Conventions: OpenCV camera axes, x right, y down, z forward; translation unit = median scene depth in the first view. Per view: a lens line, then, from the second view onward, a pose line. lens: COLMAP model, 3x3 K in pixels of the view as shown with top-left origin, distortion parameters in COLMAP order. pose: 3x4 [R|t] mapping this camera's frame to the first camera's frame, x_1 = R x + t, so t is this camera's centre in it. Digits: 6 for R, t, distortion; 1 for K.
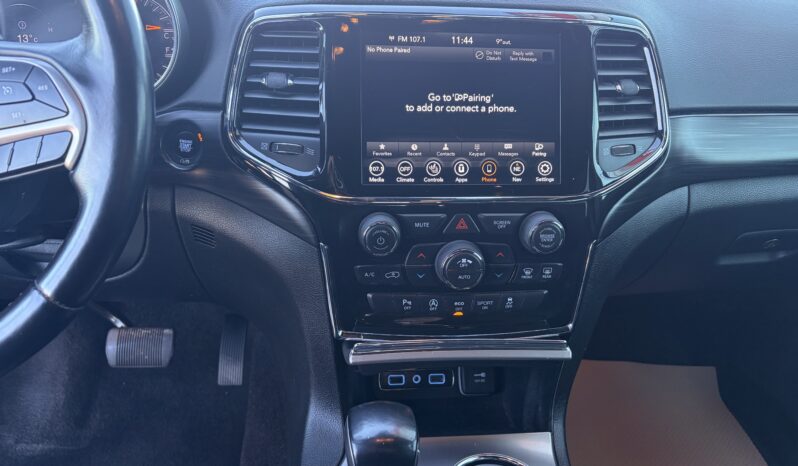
lens RADIAL K [[610.5, 0, 399.0], [0, 610.5, 233.0], [0, 0, 1]] dist [-0.007751, -0.003588]
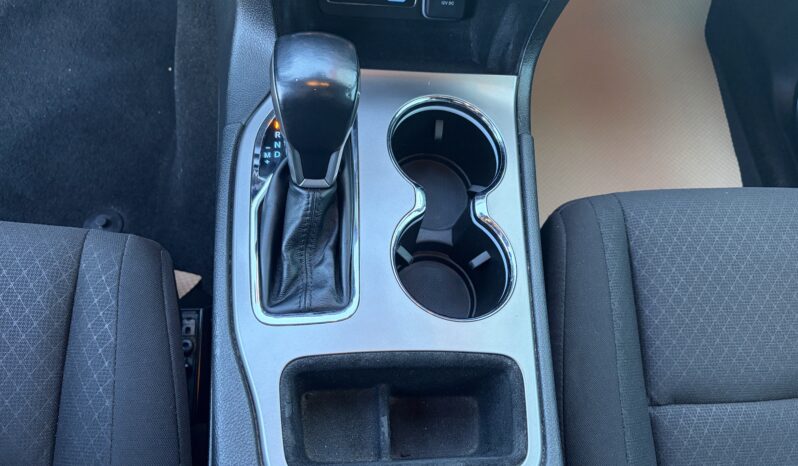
lens RADIAL K [[610.5, 0, 399.0], [0, 610.5, 233.0], [0, 0, 1]] dist [-0.007751, -0.003588]
pose [[0.993970, 0.075834, 0.079199, 0.028548], [-0.108524, 0.783624, 0.611682, -0.015381], [-0.015676, -0.616589, 0.787129, 0.177638]]
